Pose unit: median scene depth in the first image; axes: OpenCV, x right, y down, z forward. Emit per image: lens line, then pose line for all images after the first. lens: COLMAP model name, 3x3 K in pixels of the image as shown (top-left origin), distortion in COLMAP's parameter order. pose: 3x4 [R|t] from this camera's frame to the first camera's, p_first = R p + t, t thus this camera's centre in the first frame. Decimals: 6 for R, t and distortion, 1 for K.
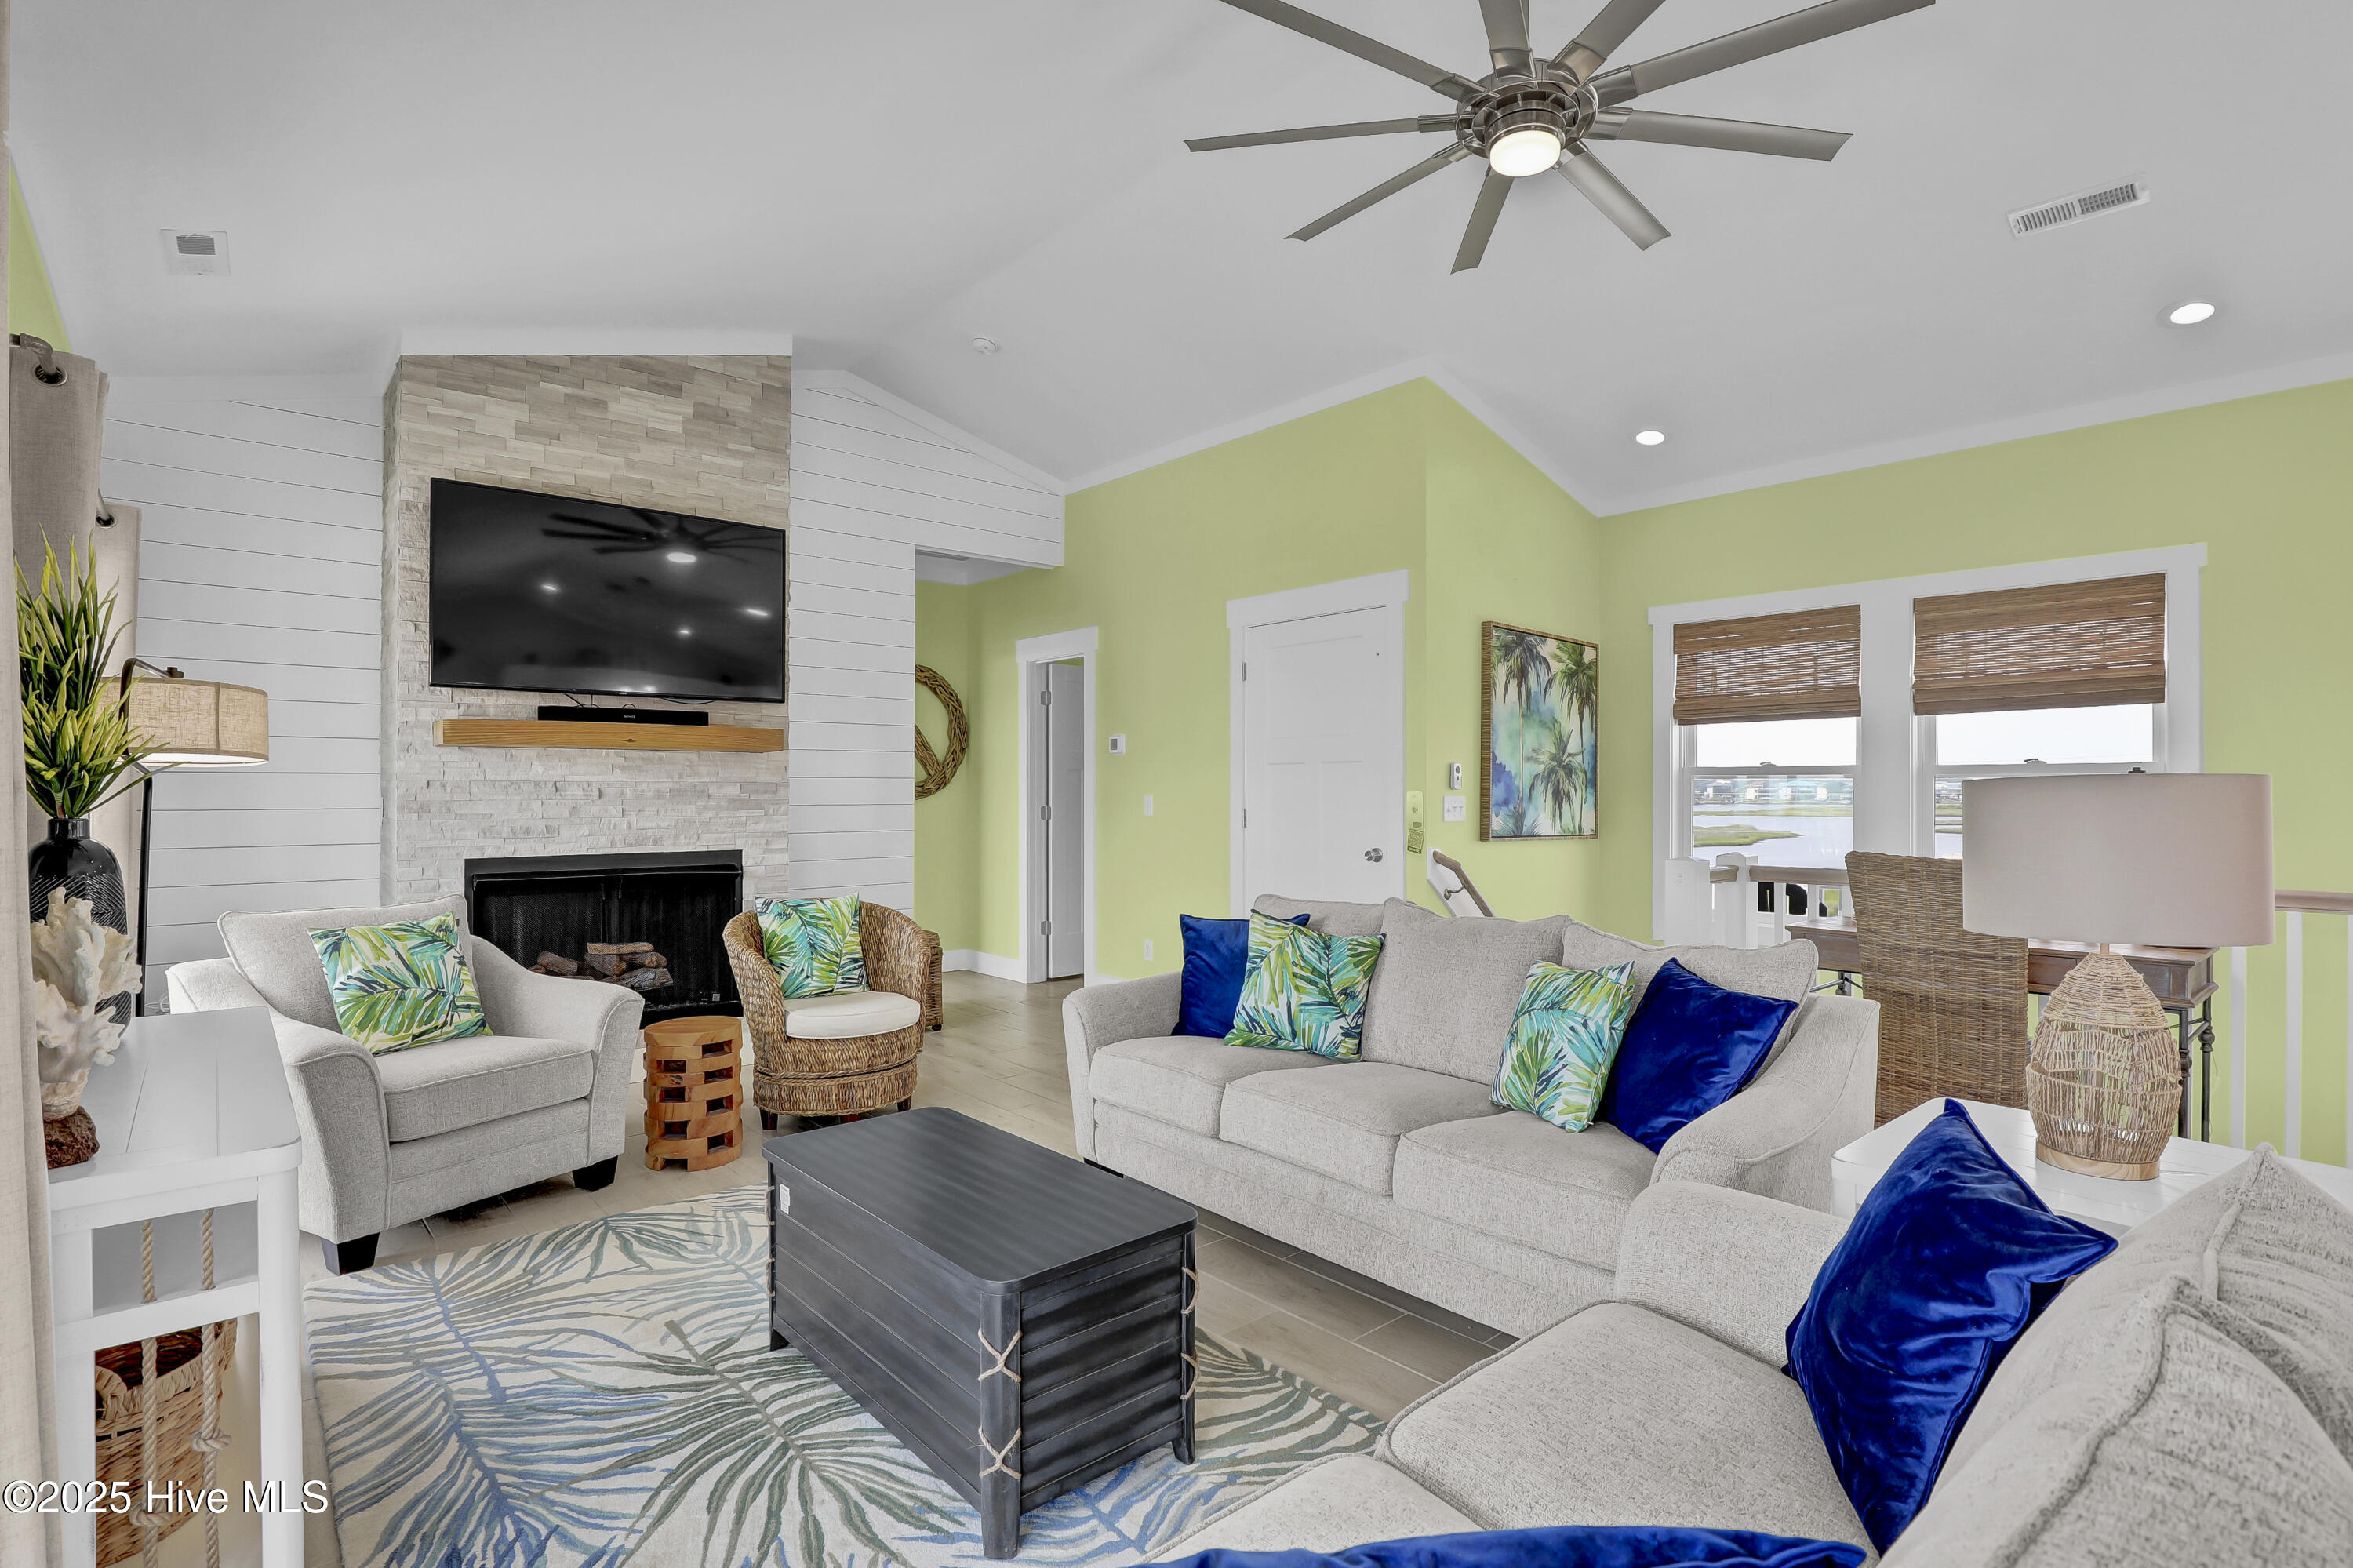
lens RADIAL K [[1139.0, 0, 1176.5], [0, 1139.0, 784.0], [0, 0, 1]] dist [-0.022020, -0.000049]
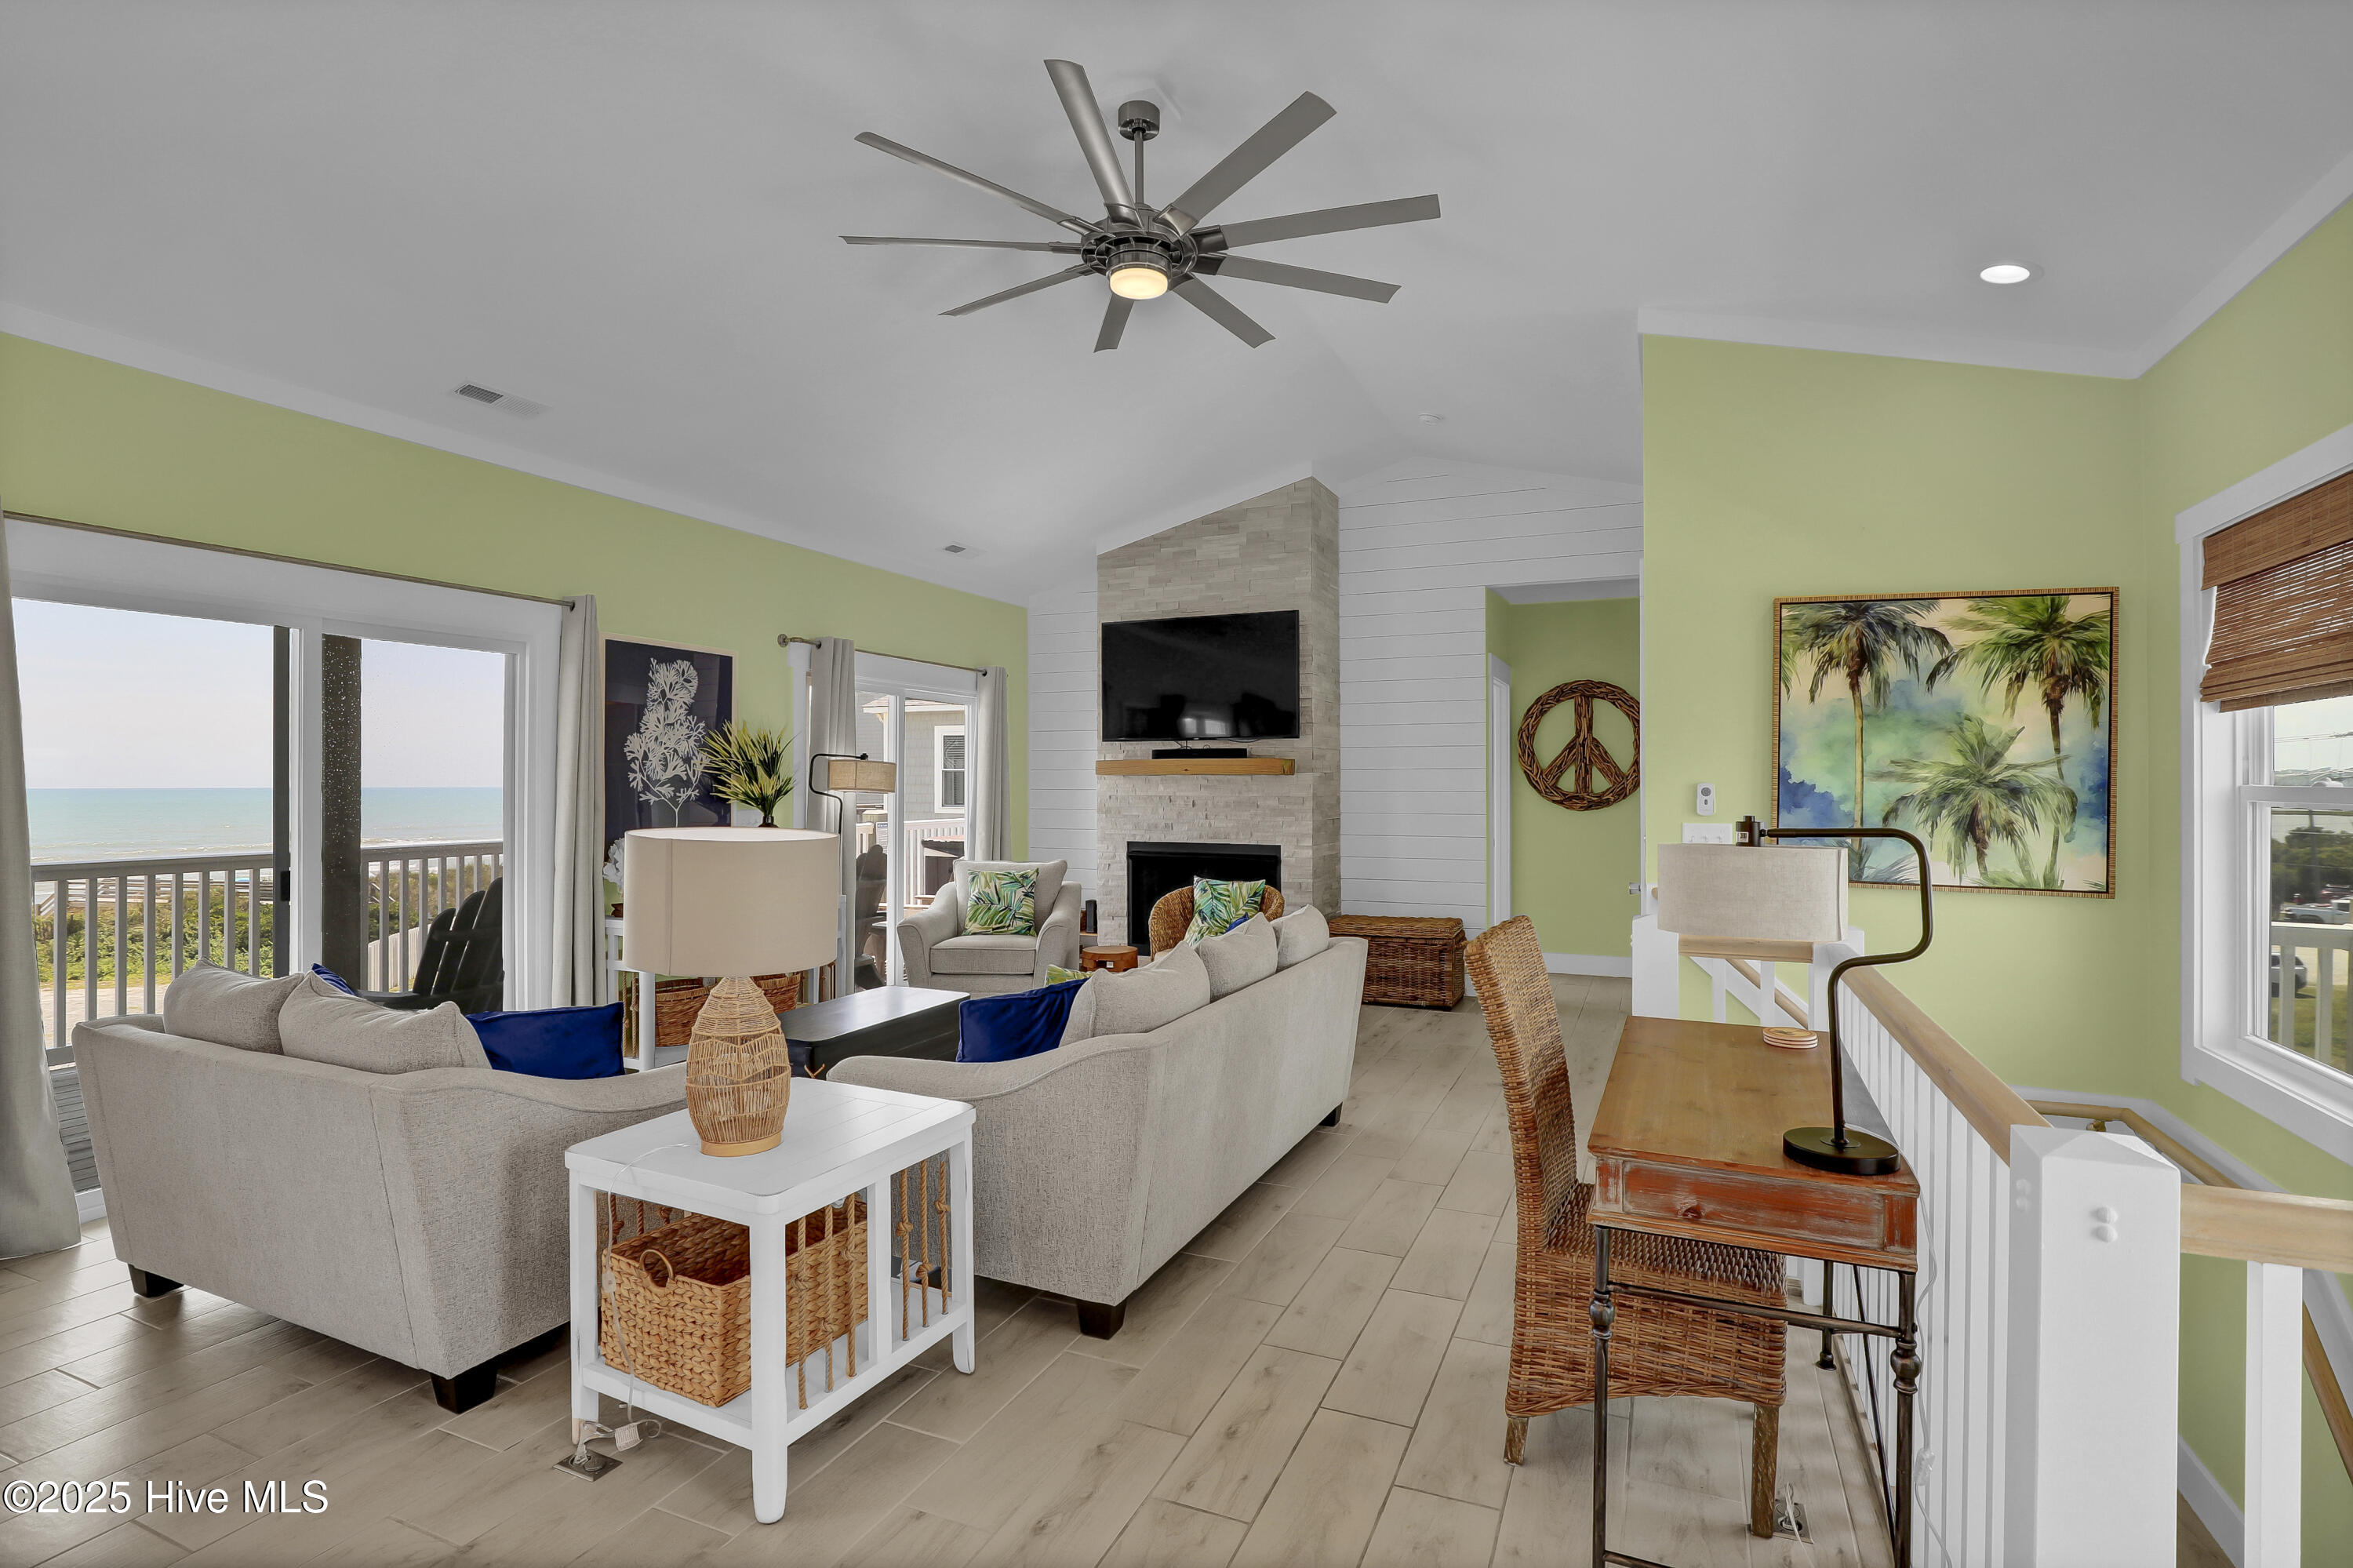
lens RADIAL K [[1106.5, 0, 1176.5], [0, 1106.5, 784.0], [0, 0, 1]] dist [0.000663, 0.000144]
pose [[0.420643, 0.000940, -0.907226, 0.783598], [0.004824, 0.999983, 0.003272, -0.021710], [0.907214, -0.005752, 0.420631, 0.310527]]
